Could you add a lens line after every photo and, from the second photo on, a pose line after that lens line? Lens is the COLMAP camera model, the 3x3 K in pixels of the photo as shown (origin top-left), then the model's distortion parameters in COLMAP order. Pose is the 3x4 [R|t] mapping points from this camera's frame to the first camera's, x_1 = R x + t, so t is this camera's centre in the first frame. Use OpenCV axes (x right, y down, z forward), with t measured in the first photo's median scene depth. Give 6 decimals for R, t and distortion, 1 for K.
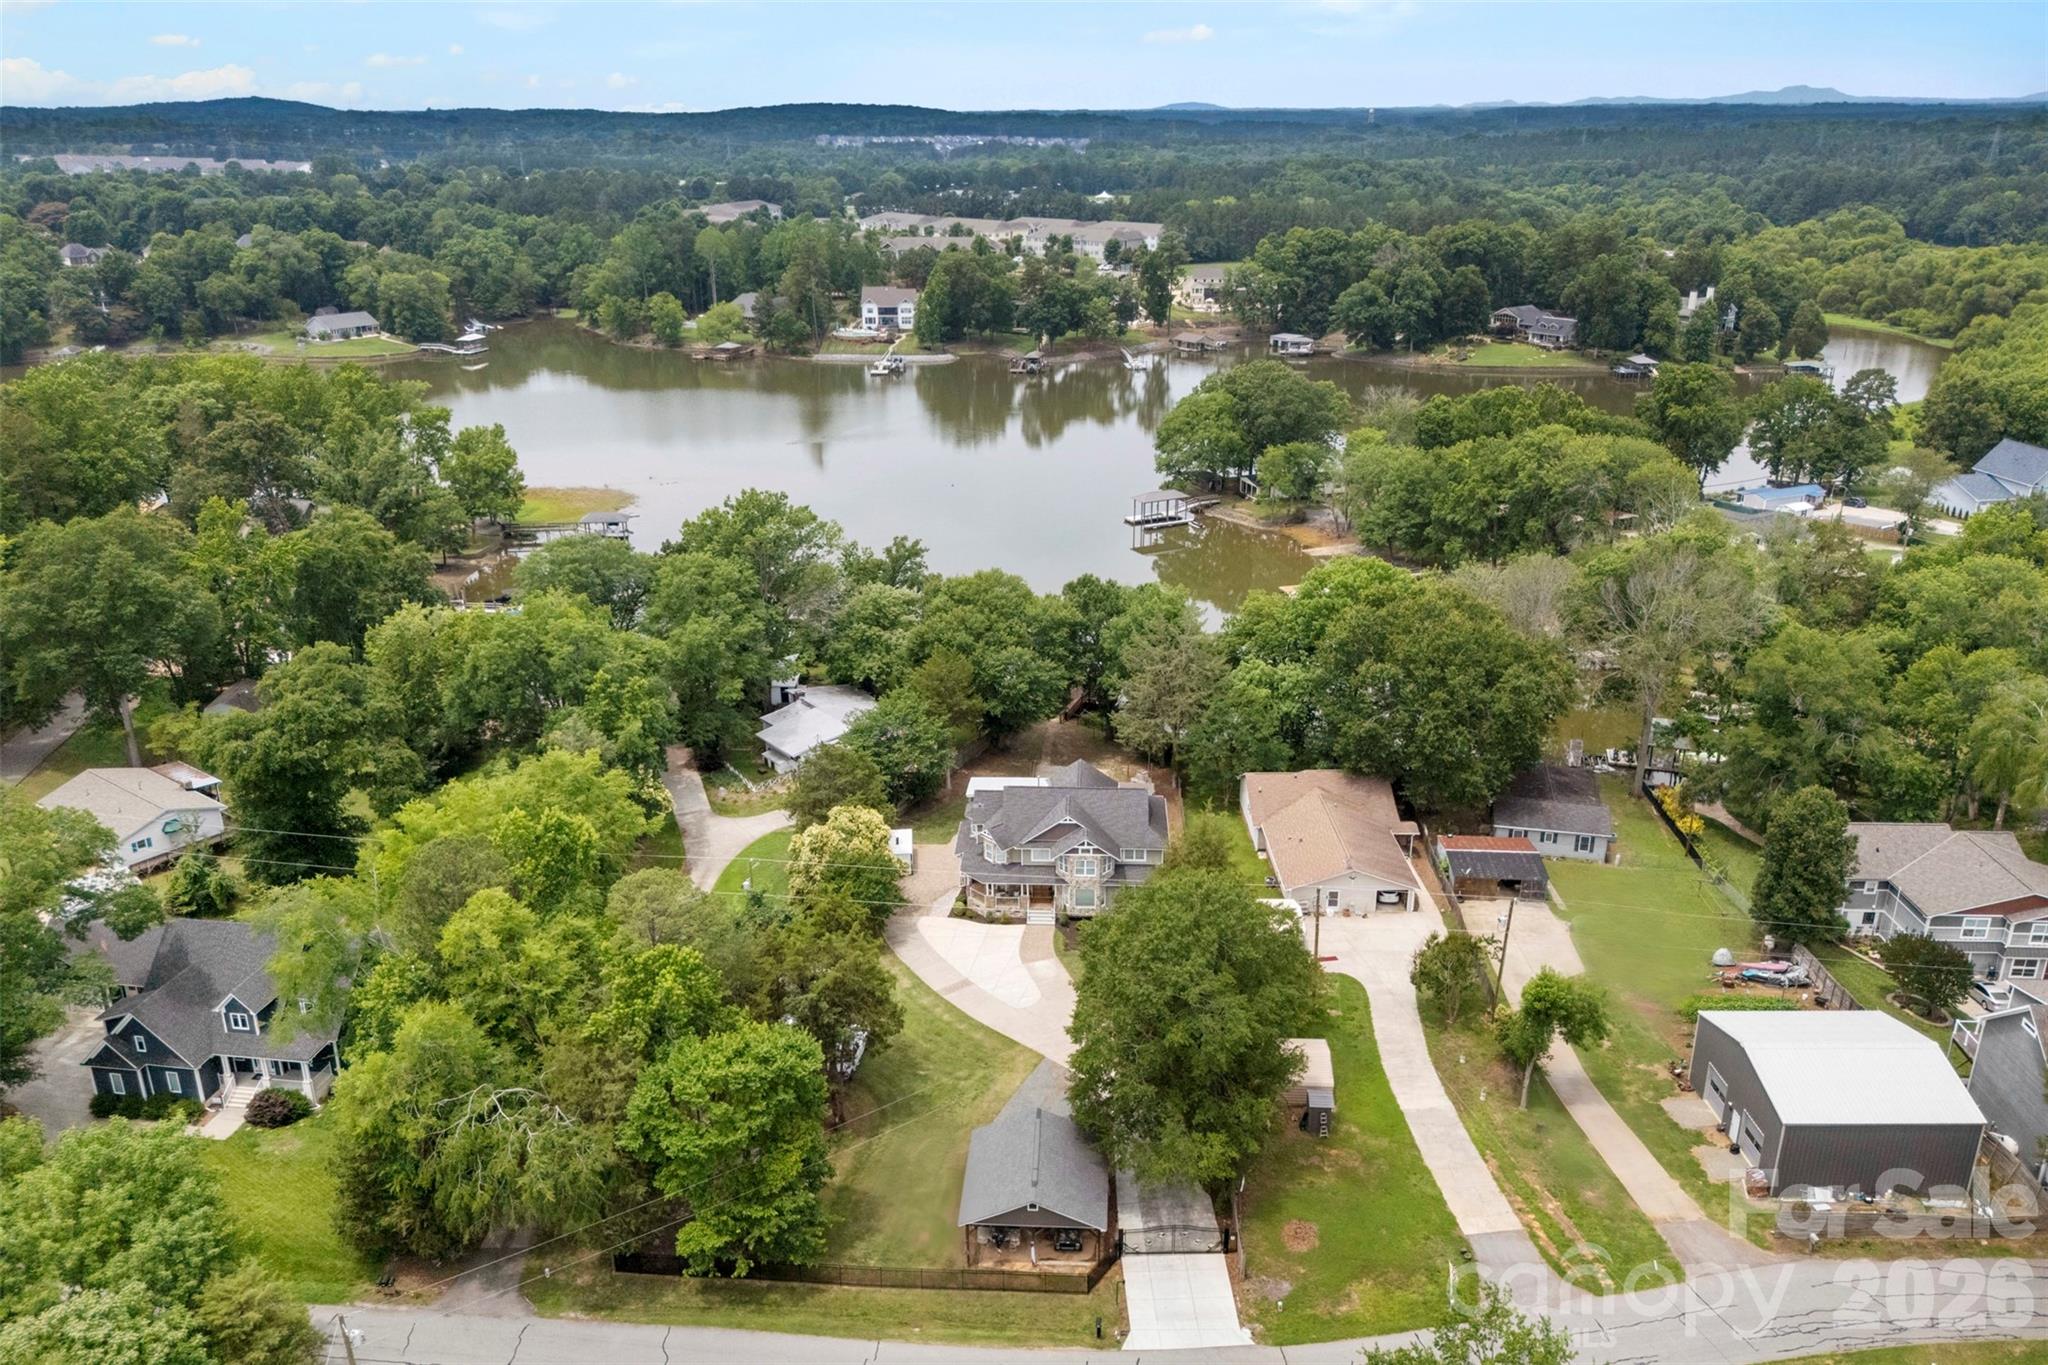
lens RADIAL K [[1515.7, 0, 1024.0], [0, 1515.7, 682.5], [0, 0, 1]] dist [0.048065, -0.040844]
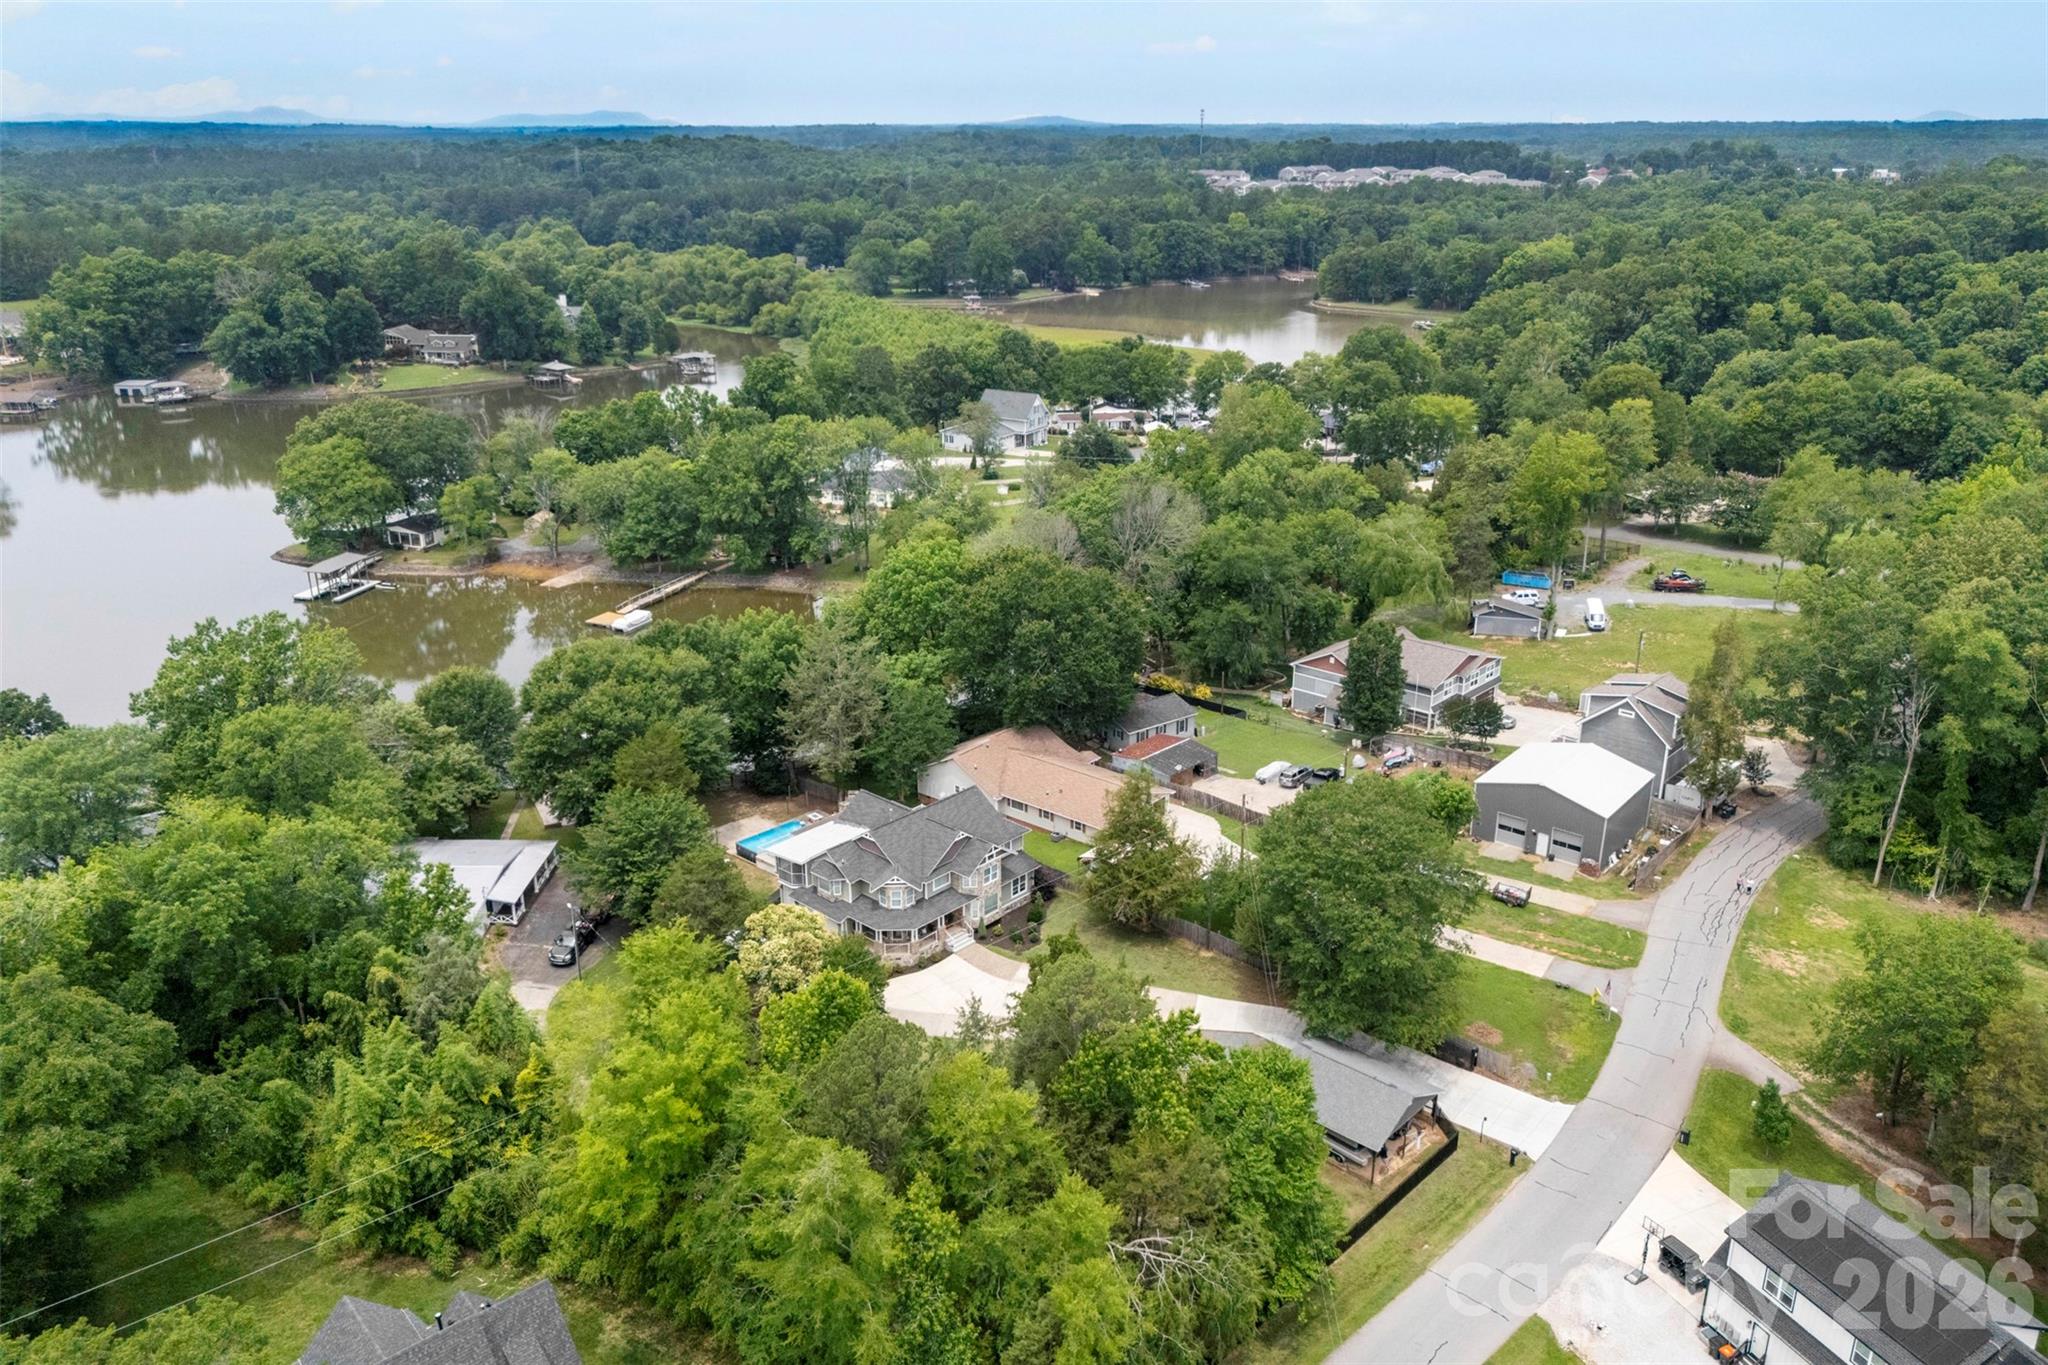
lens RADIAL K [[1515.7, 0, 1024.0], [0, 1515.7, 682.5], [0, 0, 1]] dist [0.048065, -0.040844]
pose [[0.653007, -0.253891, 0.713528, -0.174532], [0.261108, 0.959844, 0.102576, -0.026964], [-0.710918, 0.119325, 0.693078, 0.076340]]
